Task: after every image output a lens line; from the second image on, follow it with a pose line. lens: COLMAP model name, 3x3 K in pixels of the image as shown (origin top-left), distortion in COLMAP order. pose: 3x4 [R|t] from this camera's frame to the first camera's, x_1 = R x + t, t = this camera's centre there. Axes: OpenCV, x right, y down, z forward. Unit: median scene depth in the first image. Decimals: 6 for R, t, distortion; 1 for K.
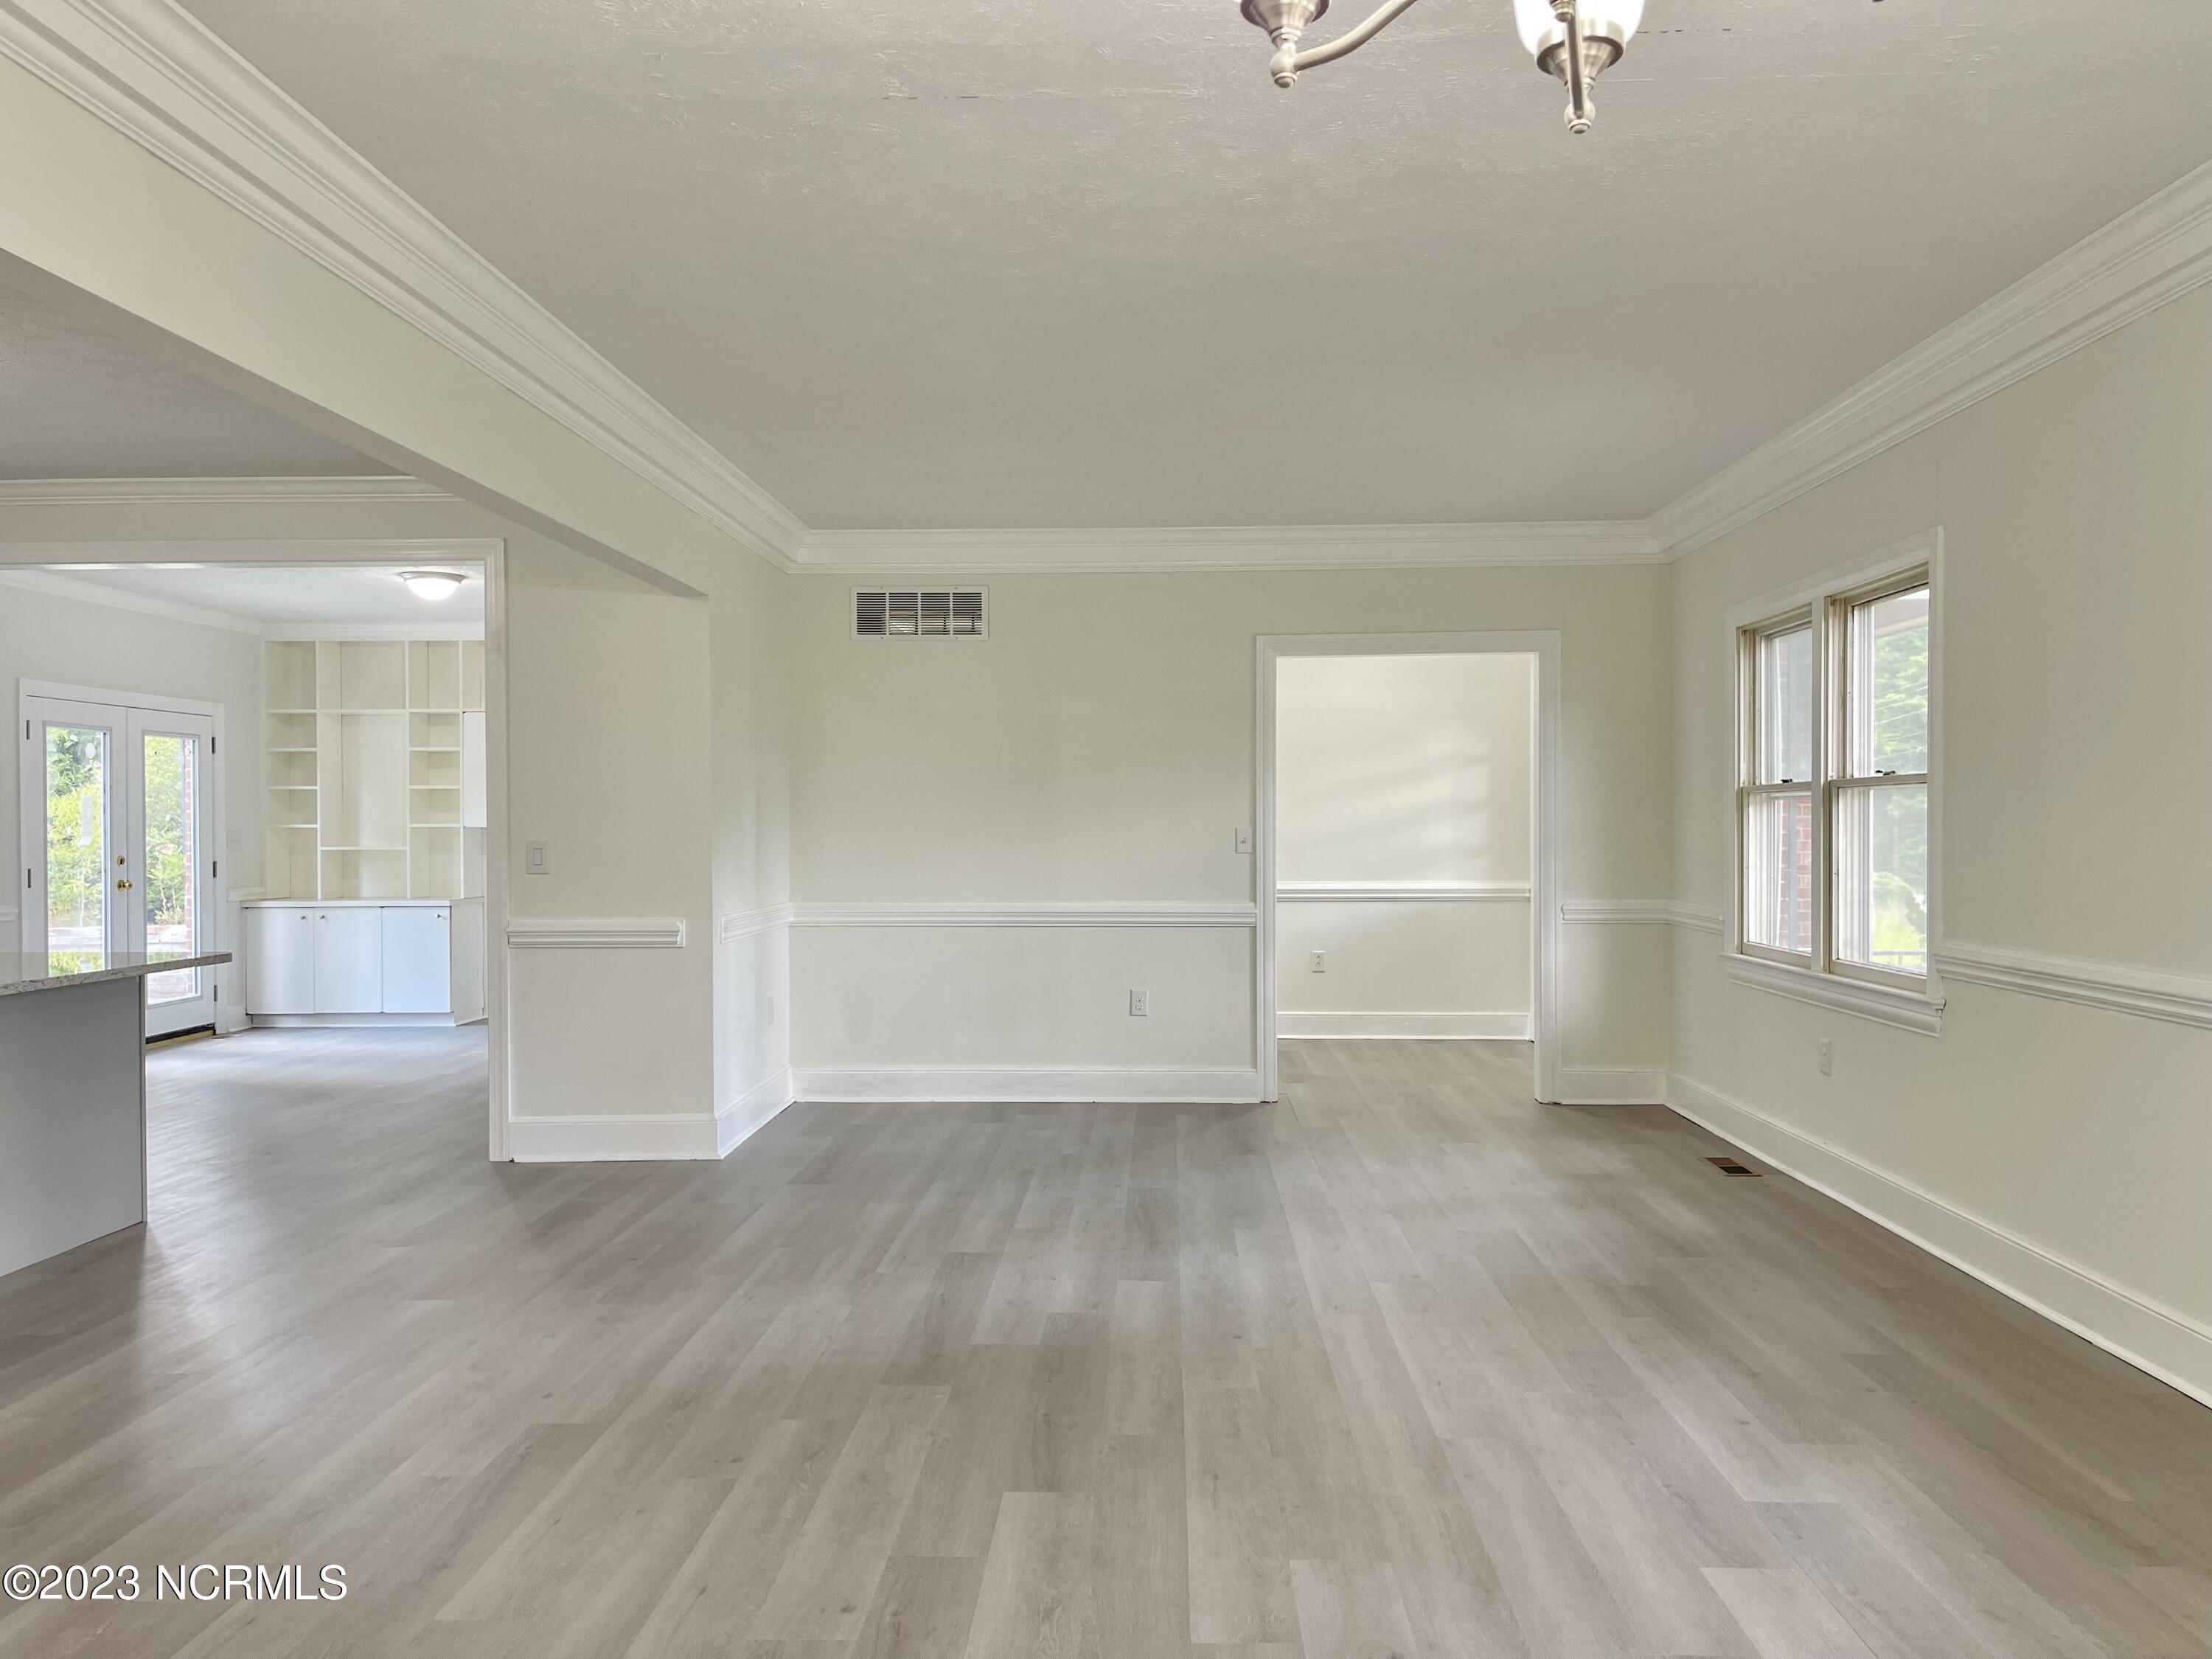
lens RADIAL K [[1679.7, 0, 1110.1], [0, 1679.7, 836.2], [0, 0, 1]] dist [0.066257, -0.073735]
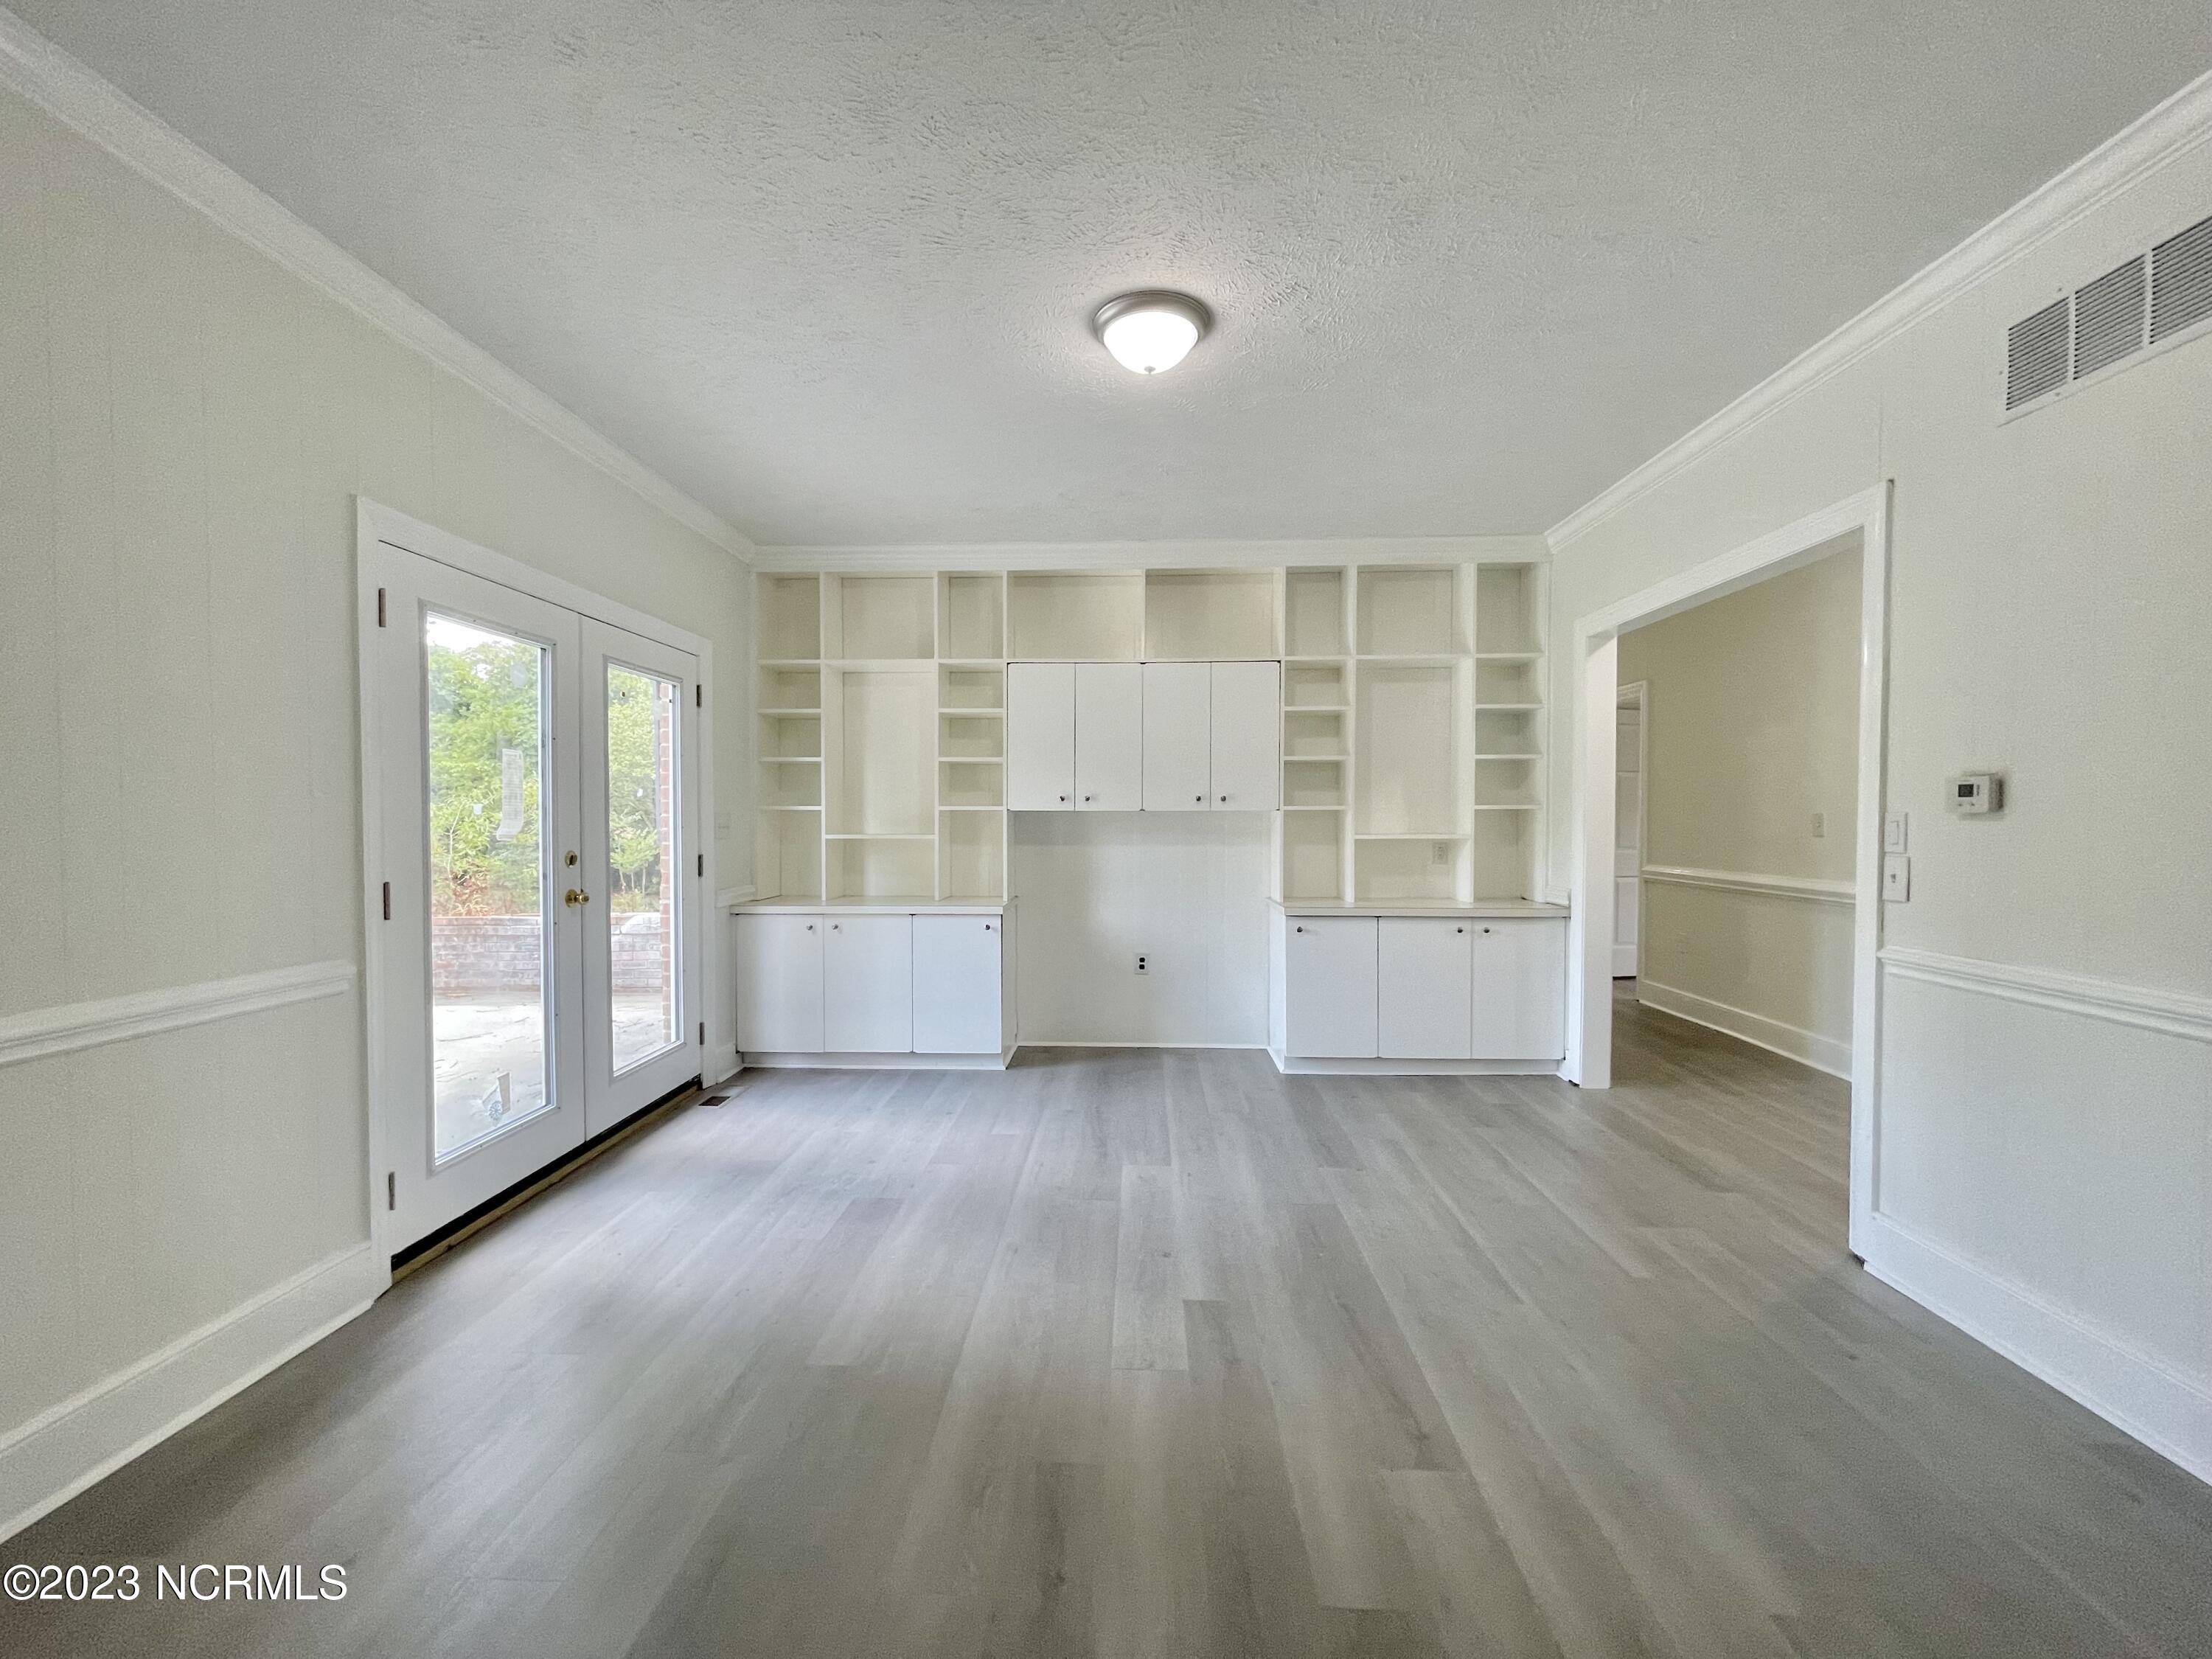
lens RADIAL K [[899.5, 0, 1106.6], [0, 899.5, 832.8], [0, 0, 1]] dist [-0.000955, -0.000341]
pose [[0.999982, 0.005480, -0.002634, -0.475341], [-0.005448, 0.999911, 0.012166, -0.000621], [0.002700, -0.012151, 0.999923, 0.831877]]
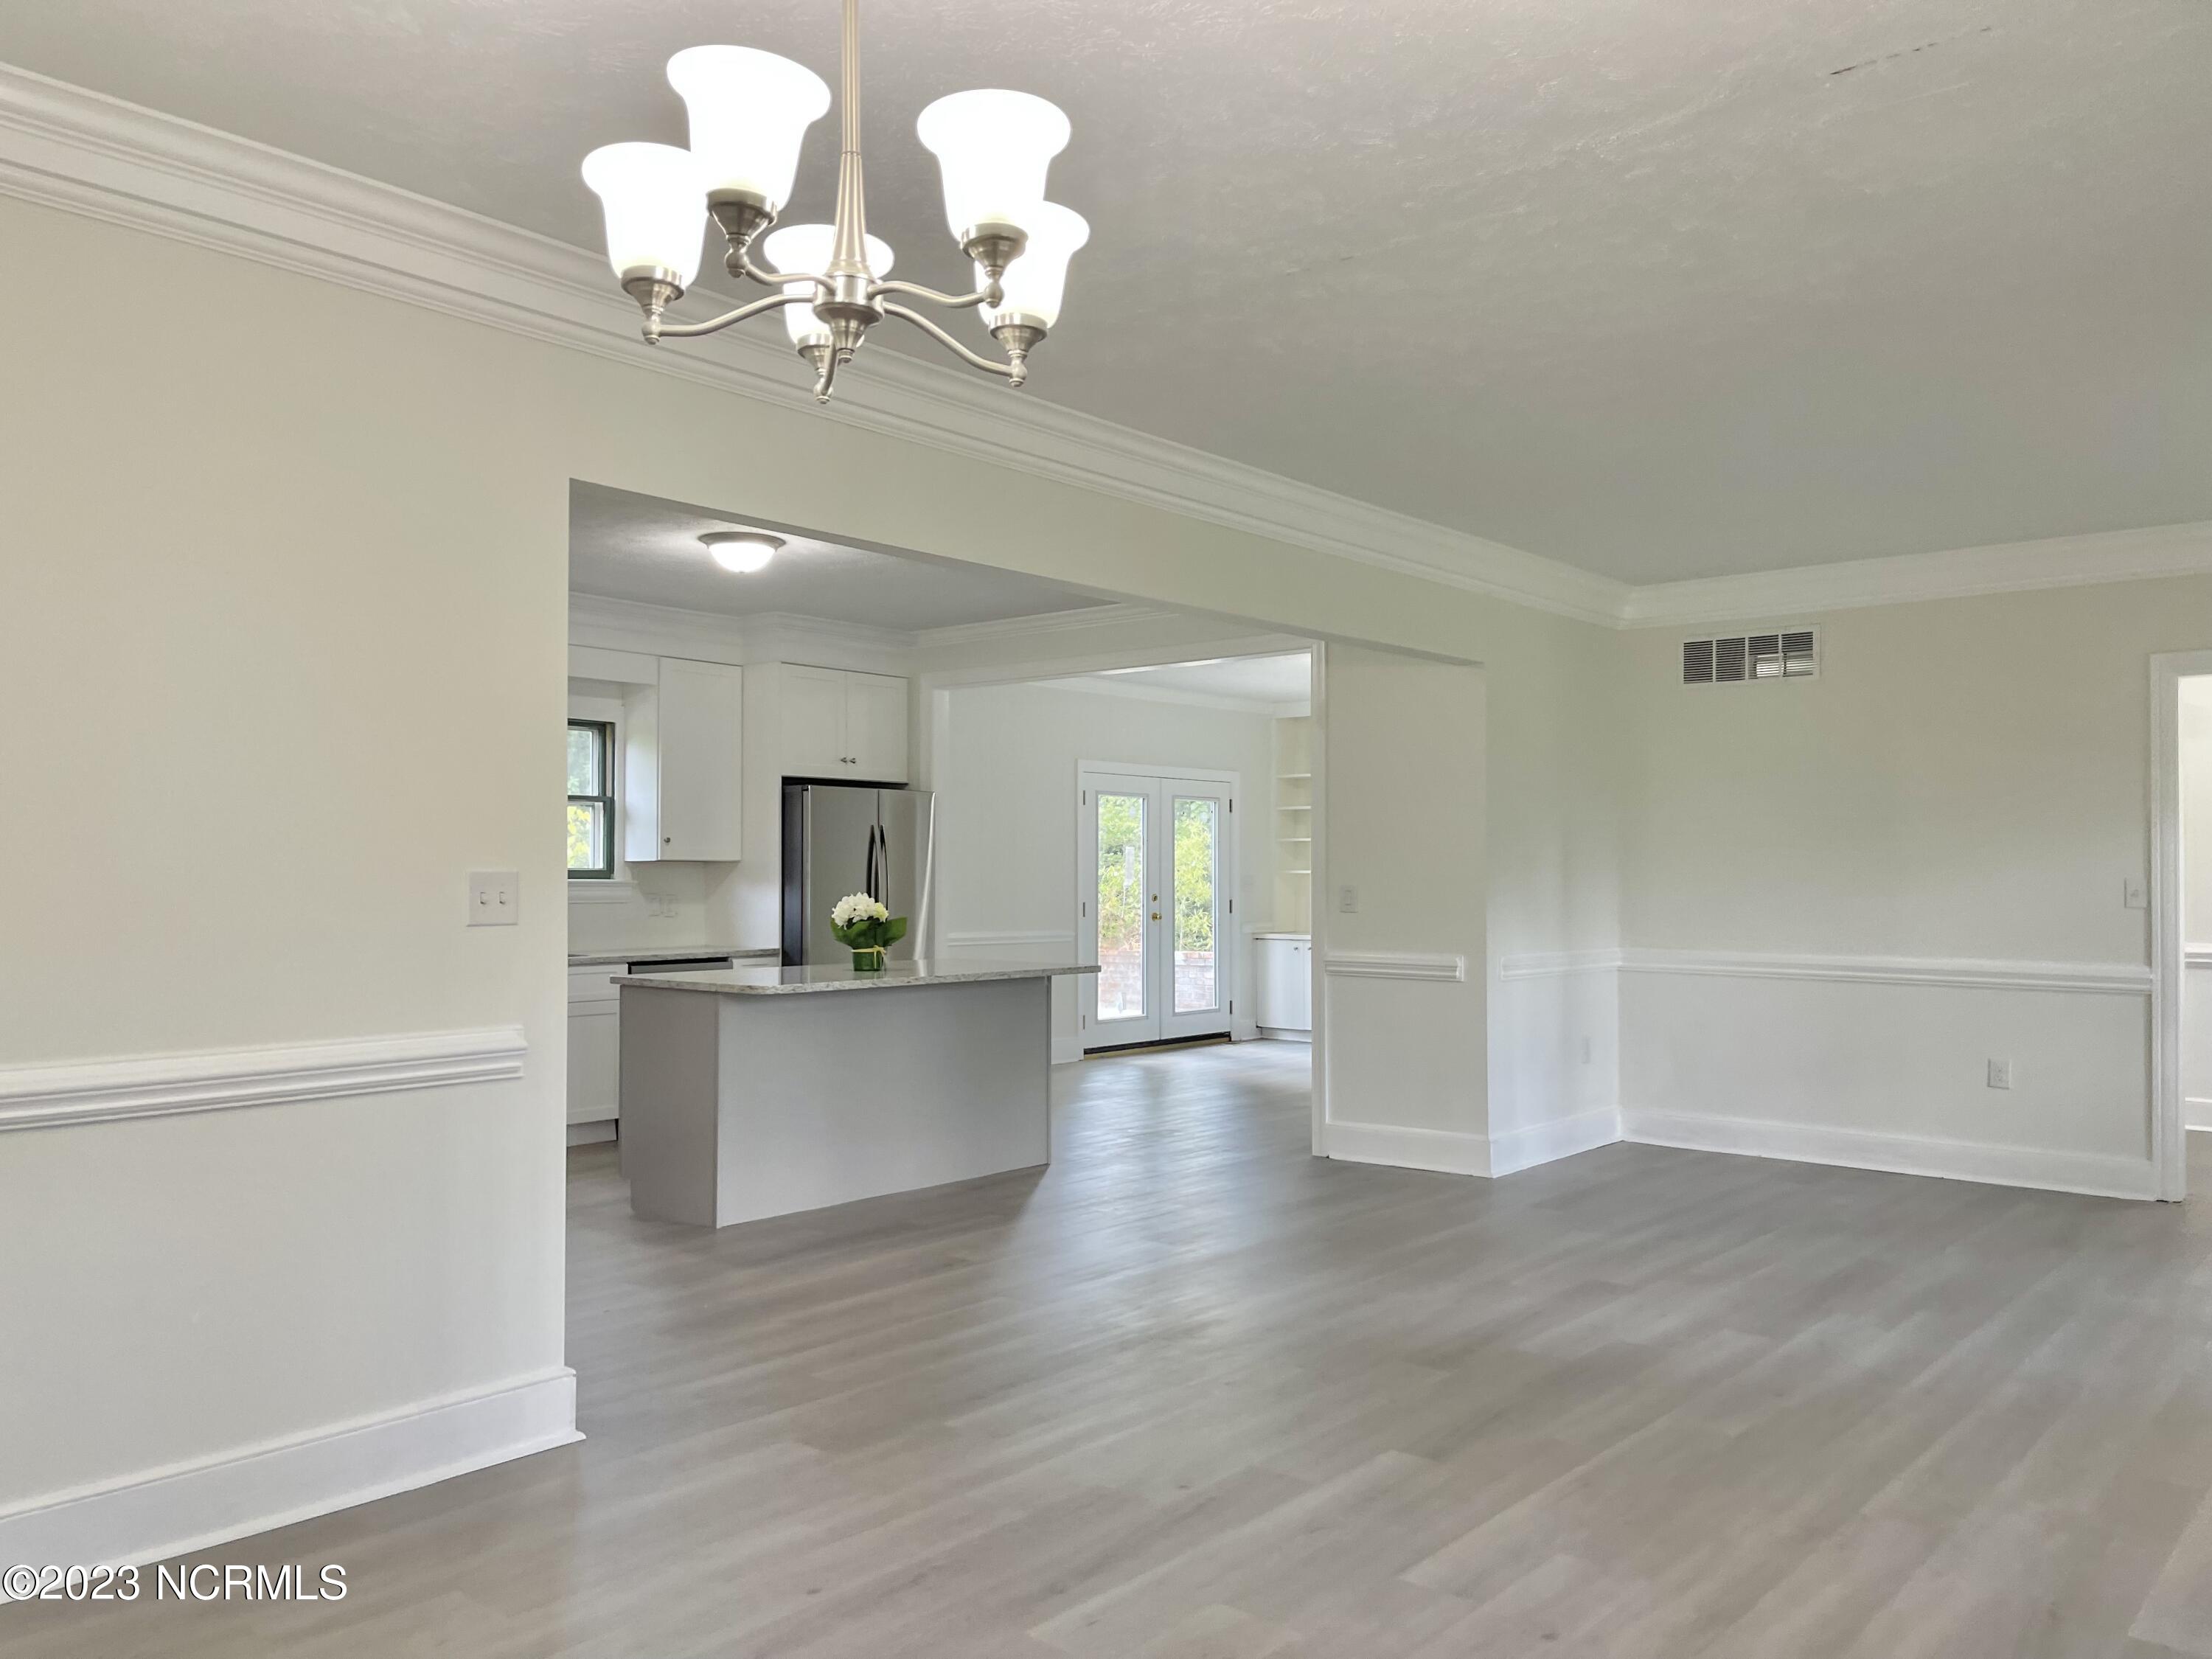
lens RADIAL K [[1669.7, 0, 1076.3], [0, 1669.7, 858.3], [0, 0, 1]] dist [0.063390, -0.075606]
pose [[0.774372, 0.000003, -0.632731, 0.206820], [-0.010221, 0.999870, -0.012504, 0.000974], [0.632648, 0.016150, 0.774271, -0.011052]]
